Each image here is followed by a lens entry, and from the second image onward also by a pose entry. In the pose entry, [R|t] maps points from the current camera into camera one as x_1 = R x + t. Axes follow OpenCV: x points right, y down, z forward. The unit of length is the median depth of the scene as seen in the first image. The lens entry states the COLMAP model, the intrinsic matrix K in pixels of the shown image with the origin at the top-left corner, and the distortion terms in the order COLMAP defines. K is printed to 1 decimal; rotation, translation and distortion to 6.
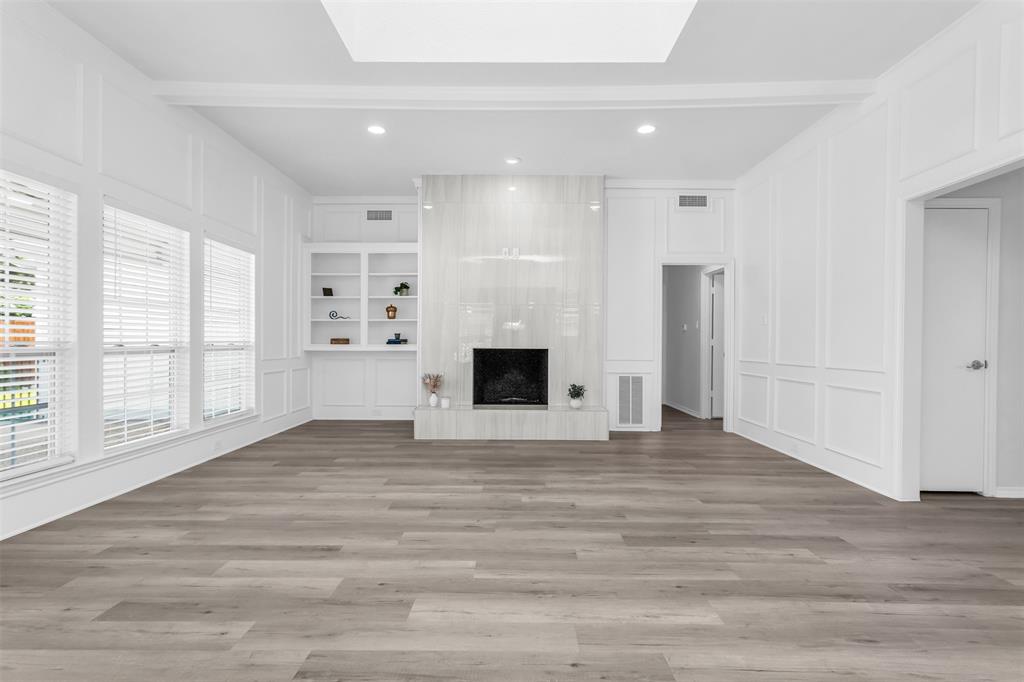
lens RADIAL K [[508.1, 0, 515.7], [0, 508.1, 342.9], [0, 0, 1]] dist [0.002657, -0.000015]
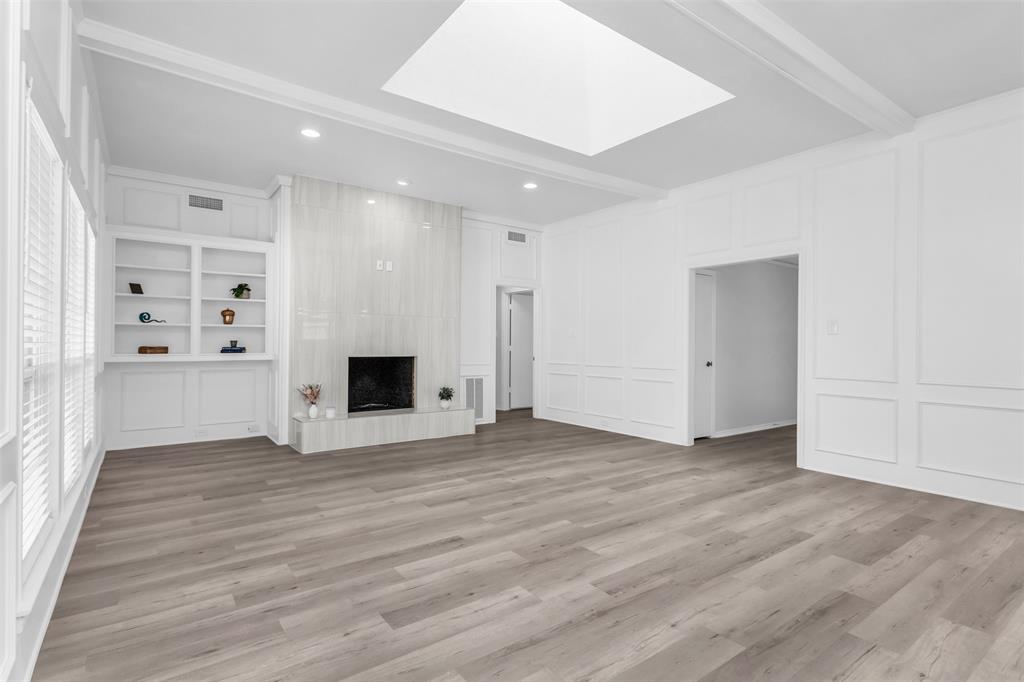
lens RADIAL K [[508.1, 0, 515.7], [0, 508.1, 342.9], [0, 0, 1]] dist [0.002657, -0.000015]
pose [[0.797423, 0.001551, 0.603419, -0.456214], [-0.002582, 0.999996, 0.000842, -0.020373], [-0.603415, -0.002230, 0.797424, -0.001047]]
